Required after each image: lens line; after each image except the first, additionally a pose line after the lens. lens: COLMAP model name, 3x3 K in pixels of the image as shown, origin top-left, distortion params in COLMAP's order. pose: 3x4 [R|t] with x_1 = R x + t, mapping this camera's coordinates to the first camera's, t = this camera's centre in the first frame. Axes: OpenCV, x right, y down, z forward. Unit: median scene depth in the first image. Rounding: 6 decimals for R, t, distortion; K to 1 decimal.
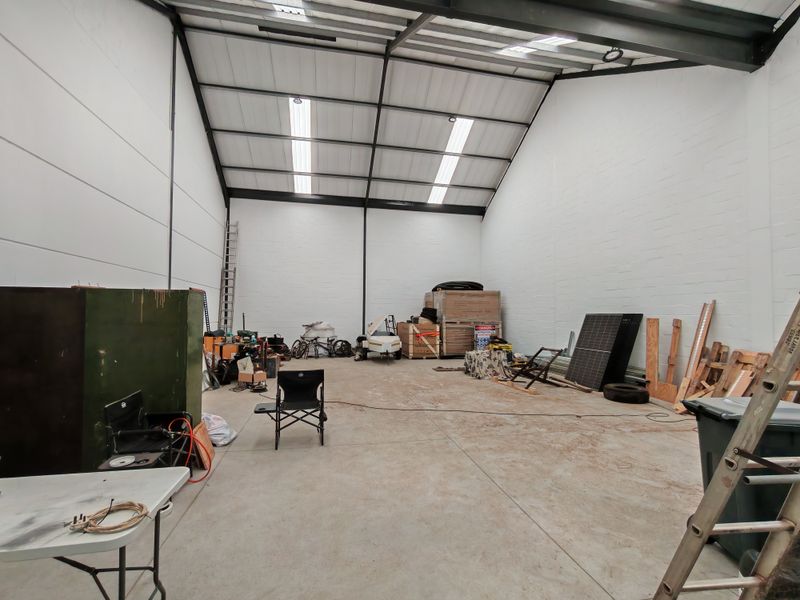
lens RADIAL K [[365.9, 0, 397.8], [0, 365.9, 300.9], [0, 0, 1]] dist [-0.005246, 0.002359]
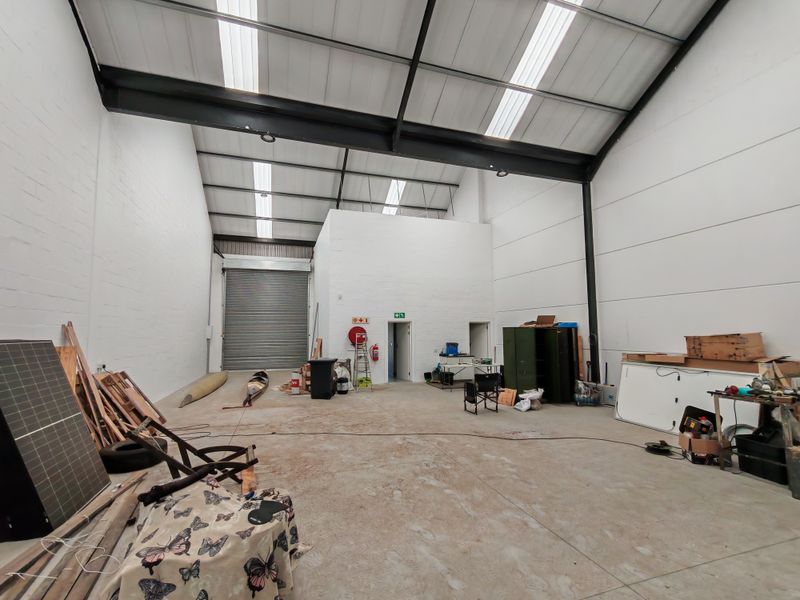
lens RADIAL K [[365.9, 0, 396.7], [0, 365.9, 302.0], [0, 0, 1]] dist [-0.005246, 0.002359]
pose [[-0.994415, -0.015043, -0.104467, 0.224470], [-0.001973, 0.992267, -0.124102, 0.059917], [0.105526, -0.123203, -0.986755, 1.934346]]
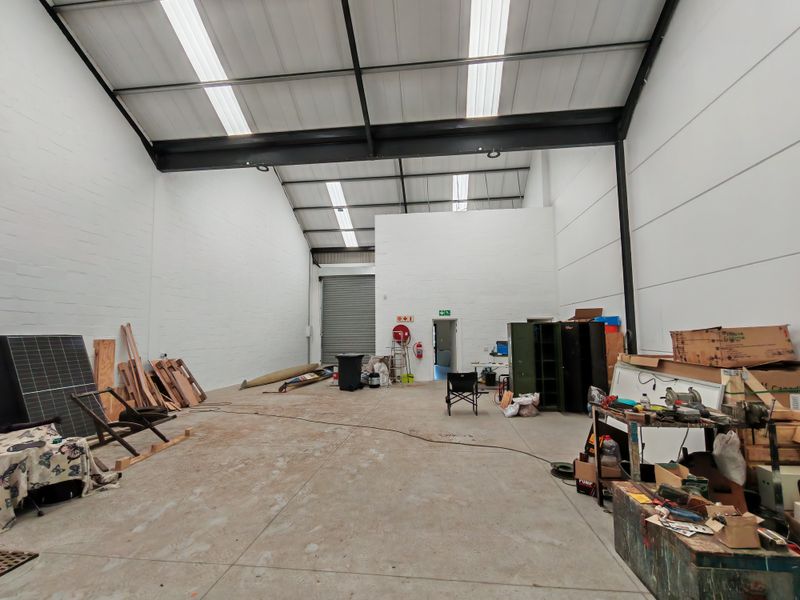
lens RADIAL K [[365.9, 0, 398.9], [0, 365.9, 302.4], [0, 0, 1]] dist [-0.005246, 0.002359]
pose [[-0.948330, 0.024281, 0.316356, -0.380054], [-0.013980, 0.992901, -0.118116, 0.064260], [-0.316978, -0.116435, -0.941259, 1.900265]]
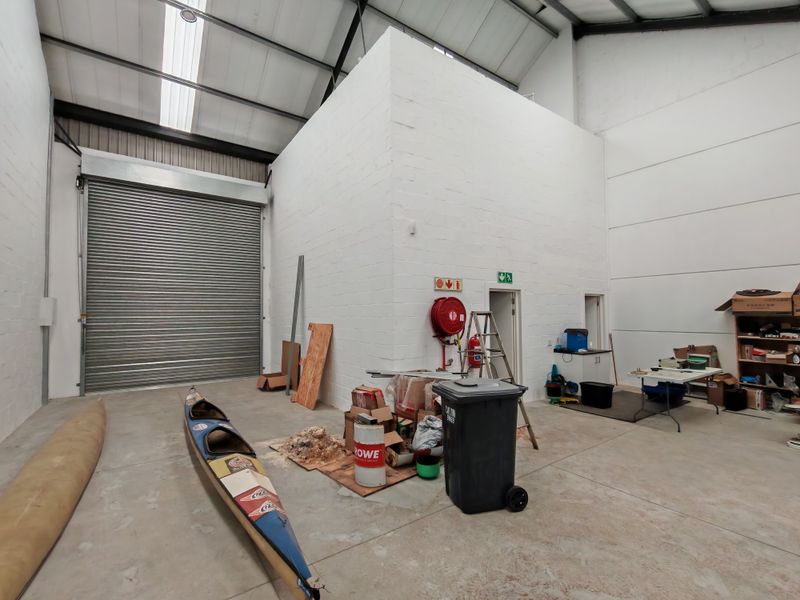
lens RADIAL K [[365.9, 0, 397.3], [0, 365.9, 303.3], [0, 0, 1]] dist [-0.005246, 0.002359]
pose [[-0.918818, -0.016258, -0.394347, 0.673876], [0.014132, 0.997155, -0.074036, 0.028890], [0.394429, -0.073599, -0.915974, 0.797218]]
